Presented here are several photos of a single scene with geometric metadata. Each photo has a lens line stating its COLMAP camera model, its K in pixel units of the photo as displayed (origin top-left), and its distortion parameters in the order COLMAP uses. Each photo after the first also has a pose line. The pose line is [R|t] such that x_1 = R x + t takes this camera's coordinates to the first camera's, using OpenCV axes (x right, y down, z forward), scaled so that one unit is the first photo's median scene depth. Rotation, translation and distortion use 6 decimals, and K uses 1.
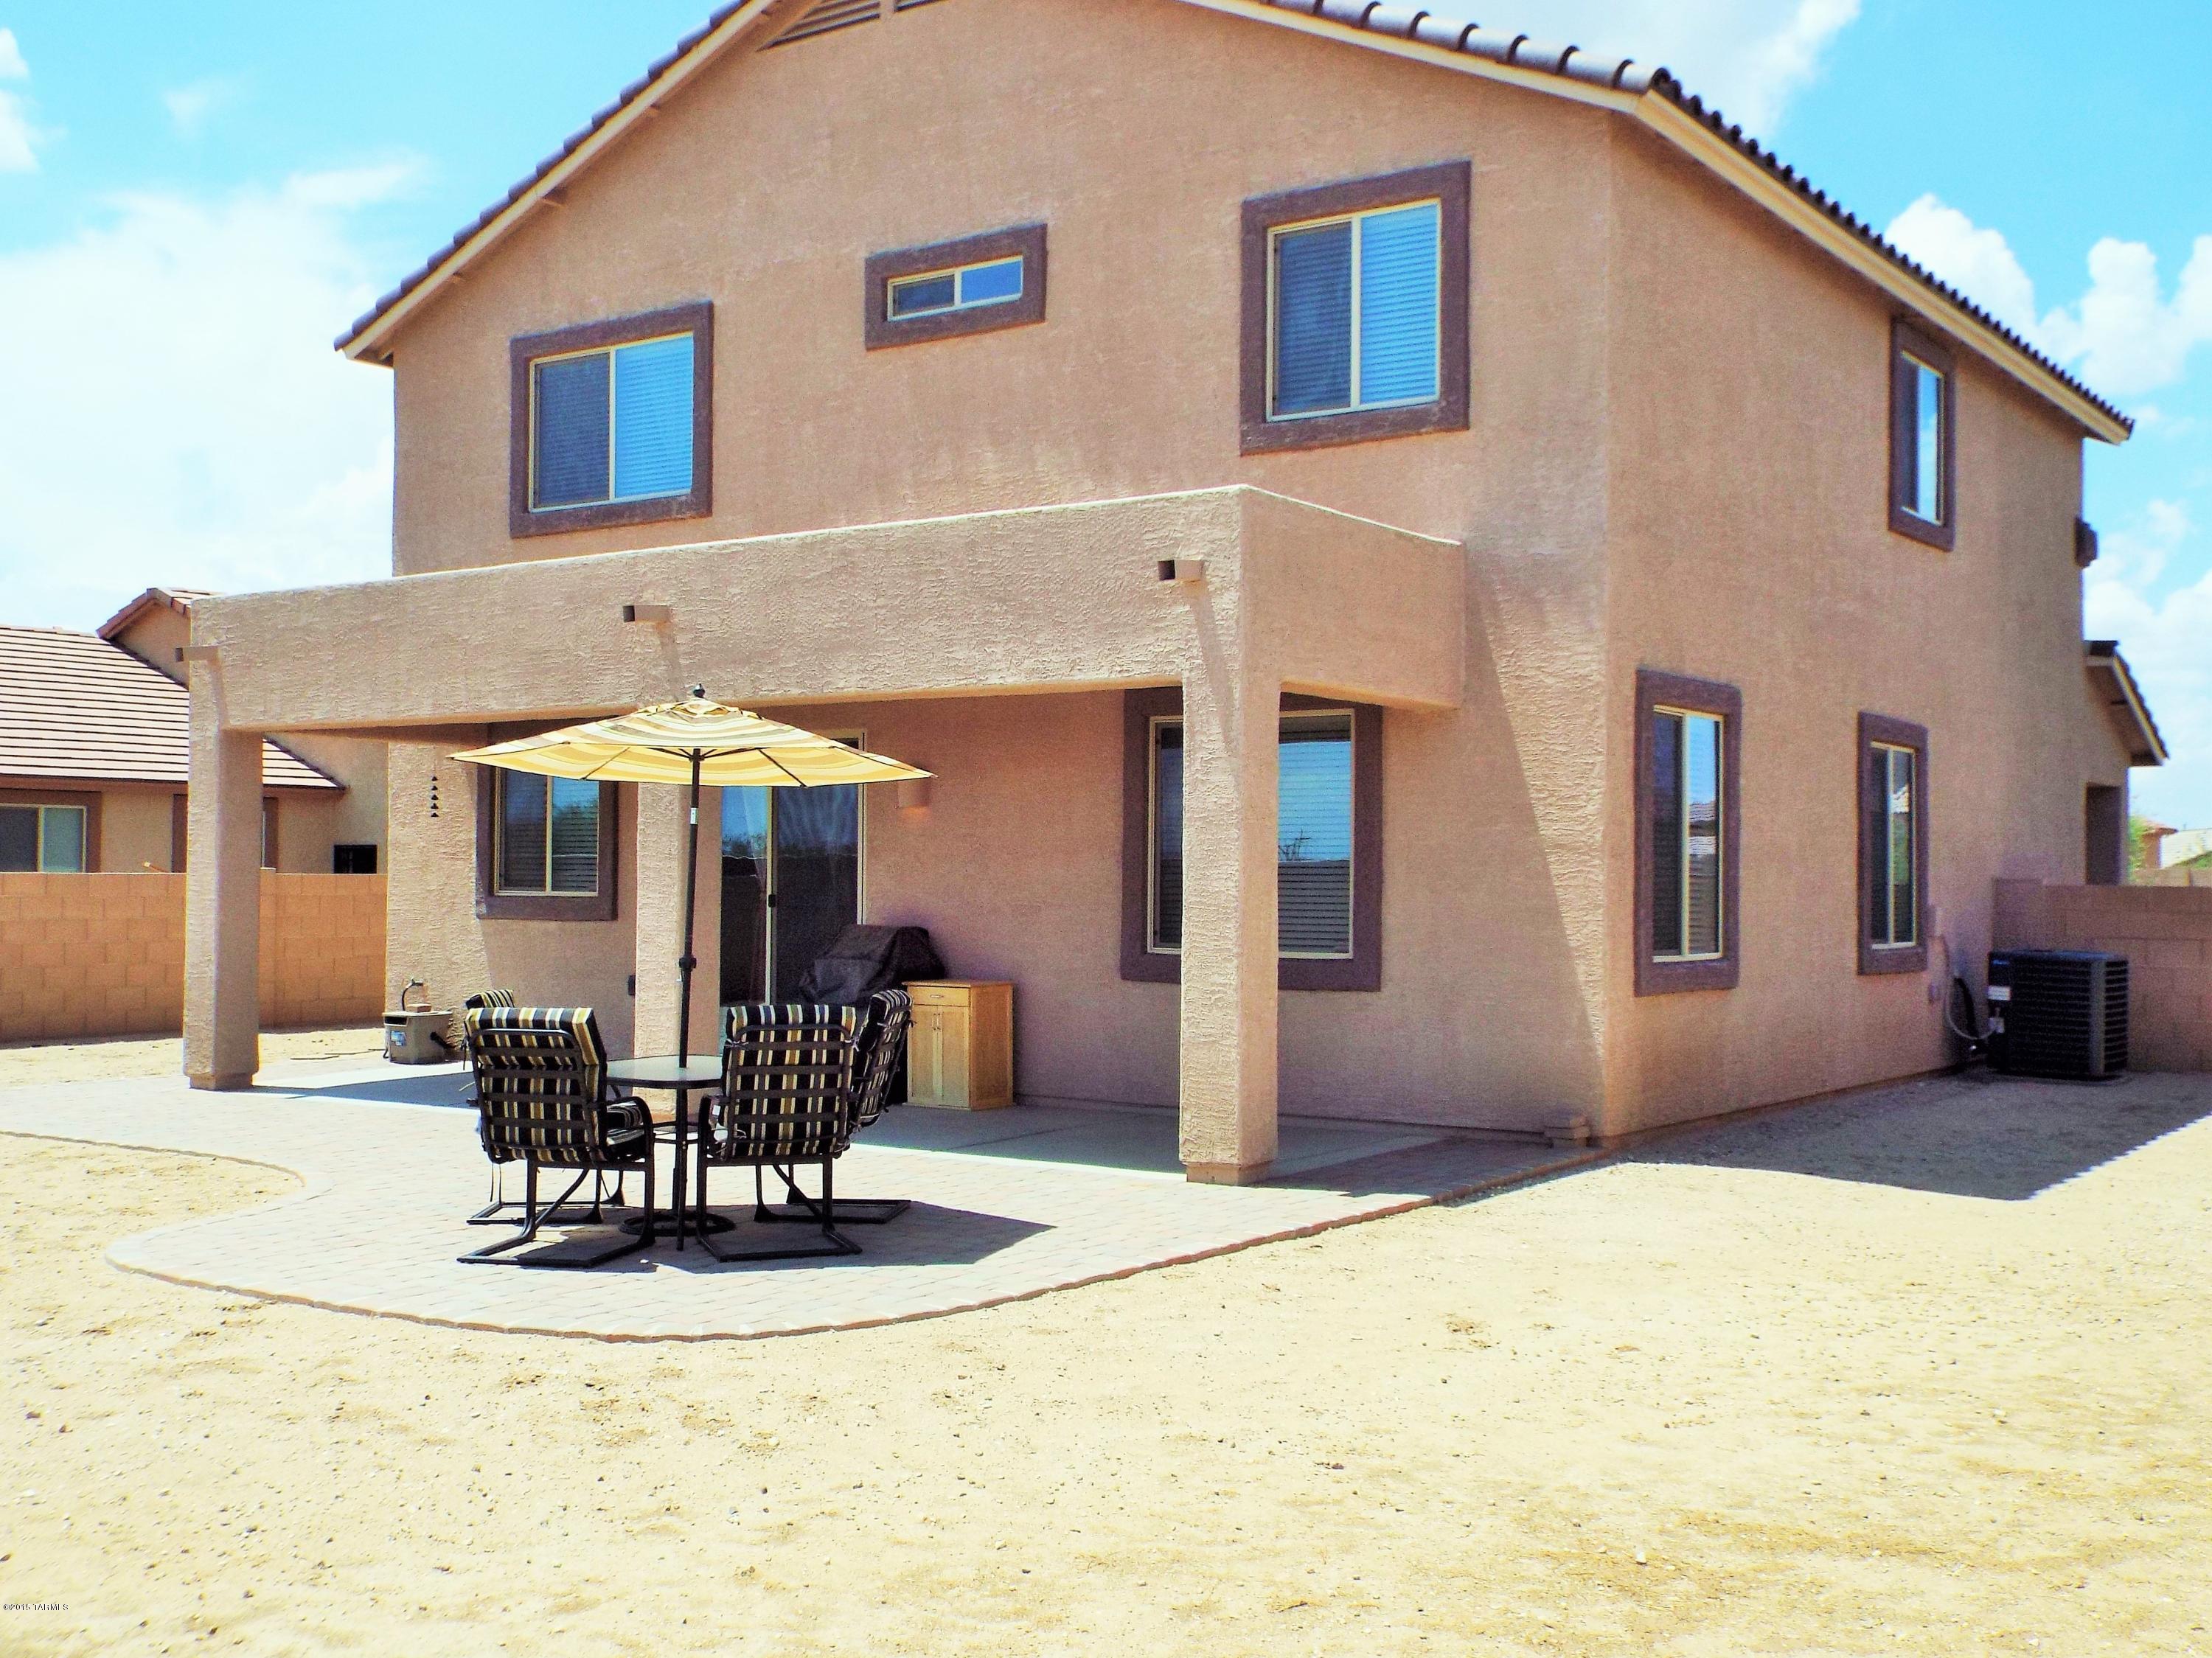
lens RADIAL K [[2364.1, 0, 1106.0], [0, 2364.1, 829.0], [0, 0, 1]] dist [0.047245, -0.014409]
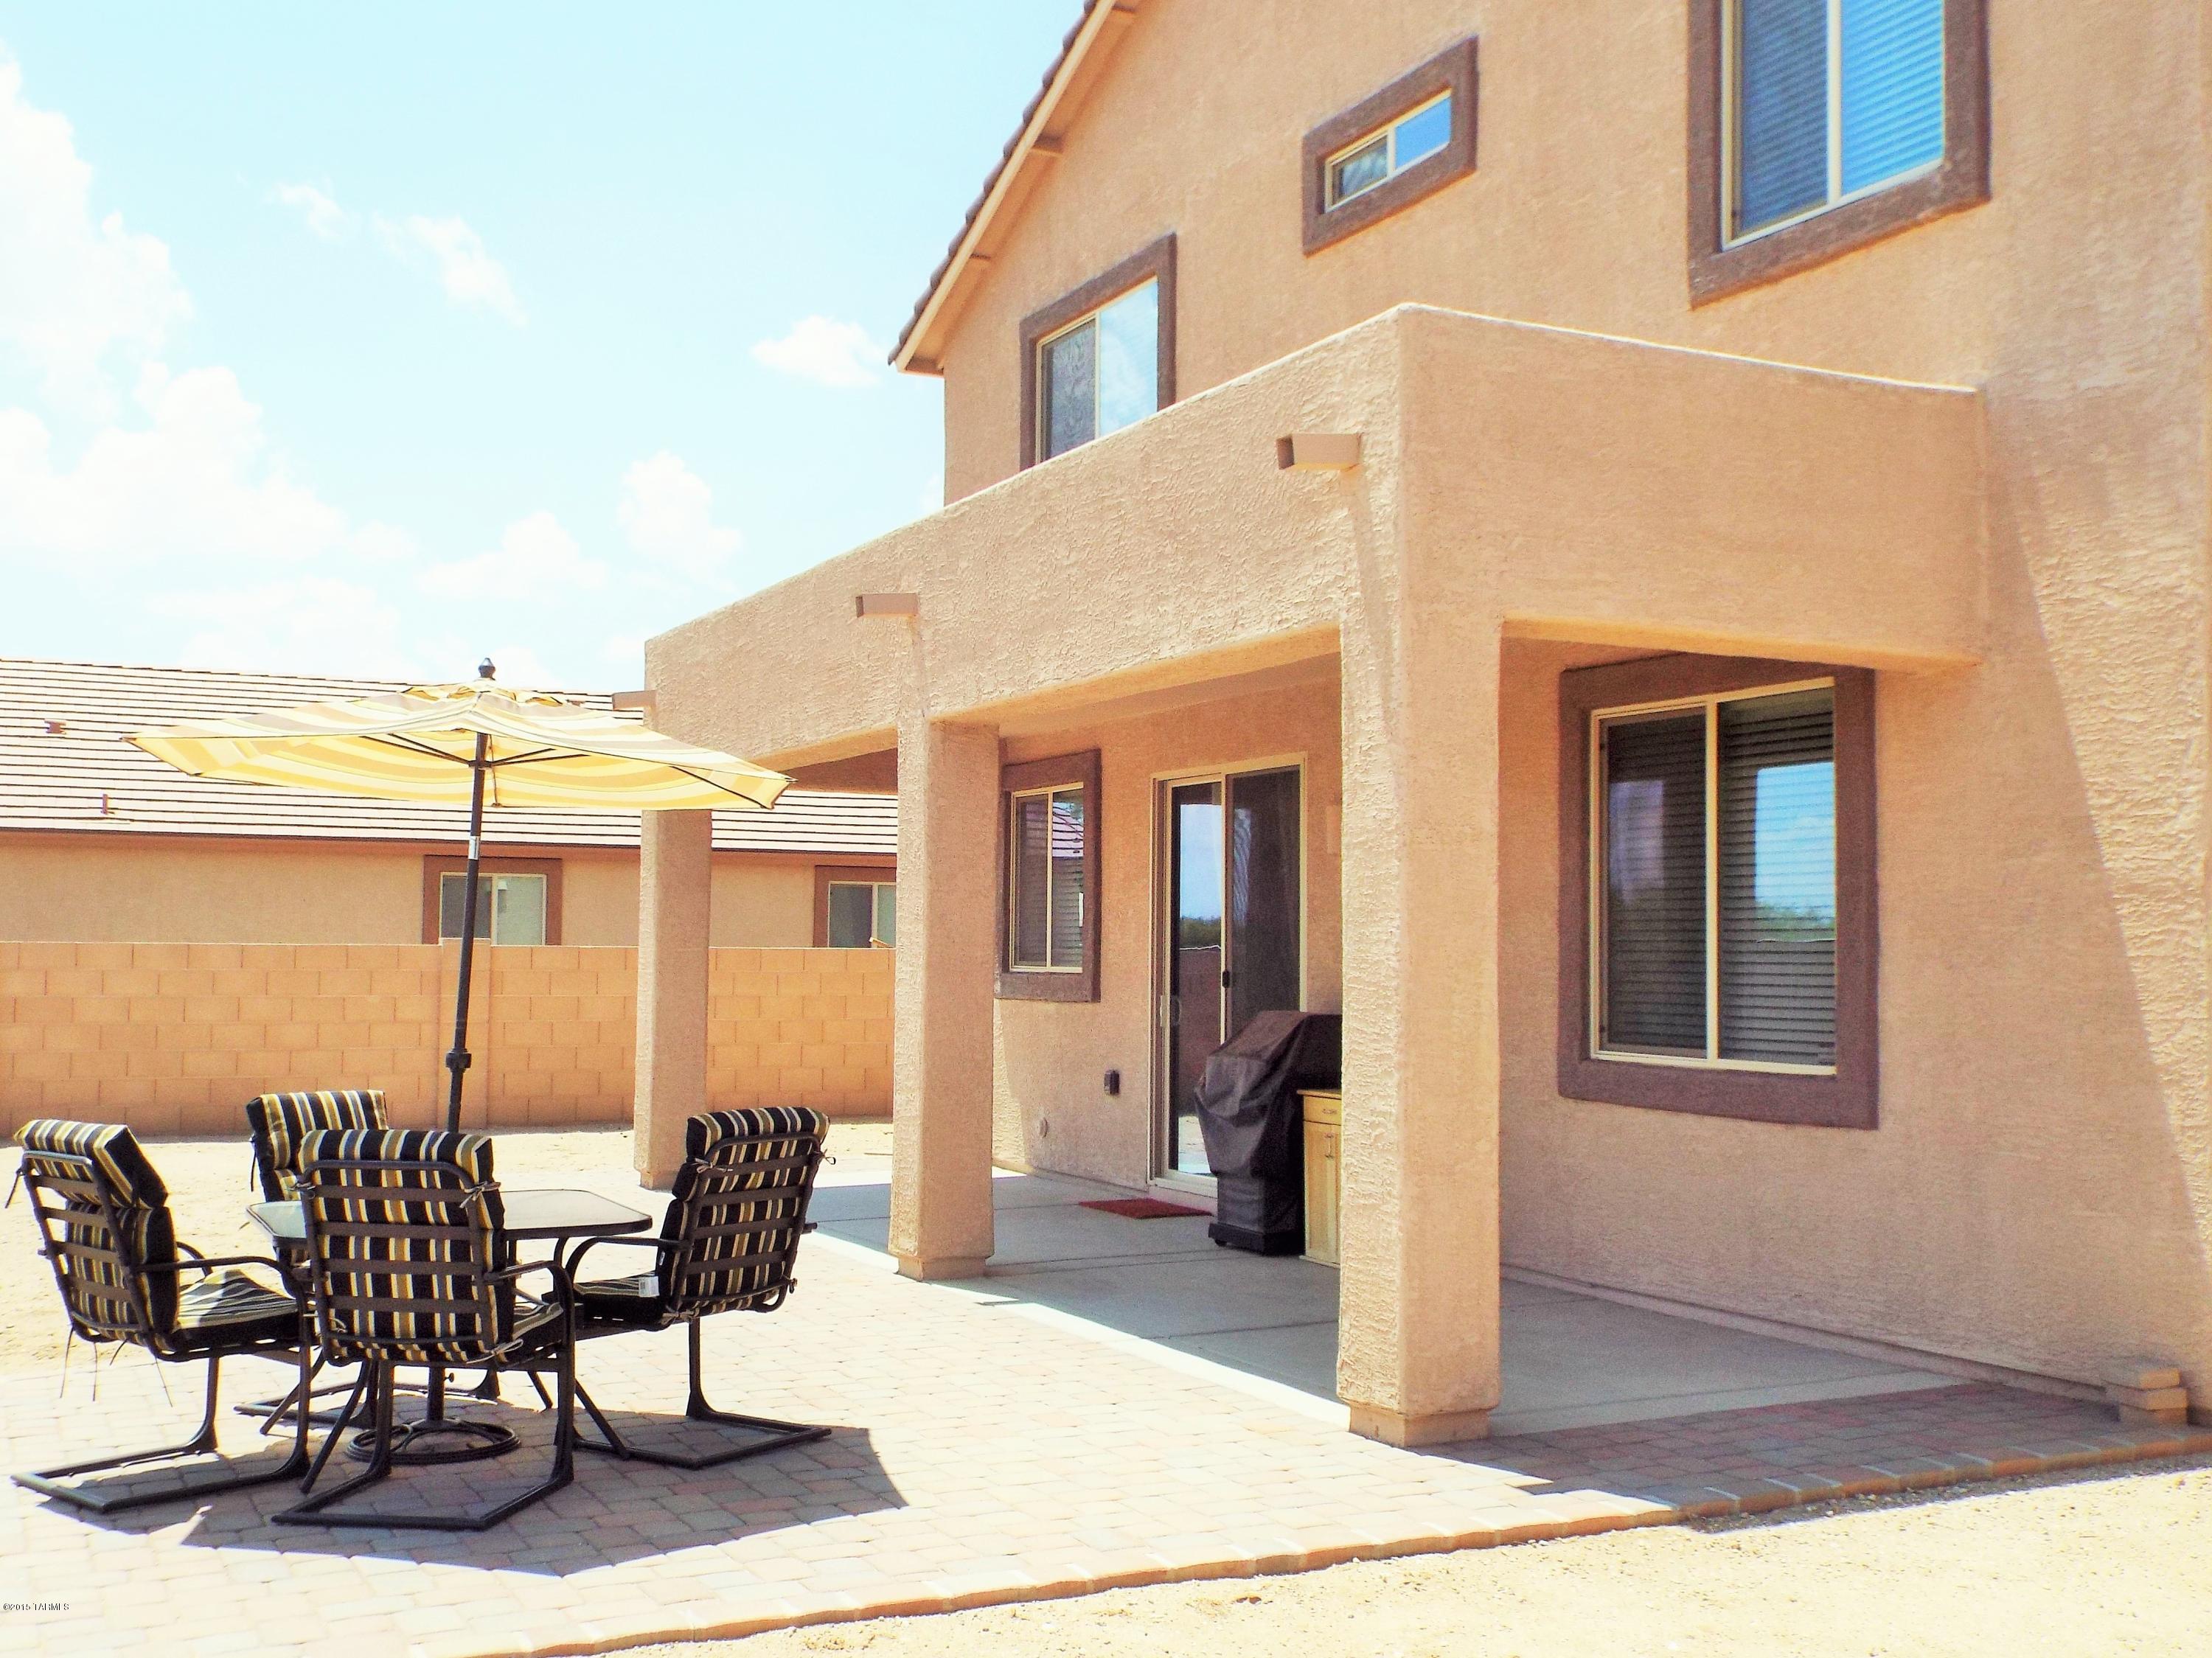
lens RADIAL K [[2364.1, 0, 1106.0], [0, 2364.1, 829.0], [0, 0, 1]] dist [0.047245, -0.014409]
pose [[0.876897, -0.024627, -0.480046, 0.246669], [0.006977, 0.999234, -0.038516, 0.013226], [0.480627, 0.030425, 0.876397, 0.368989]]
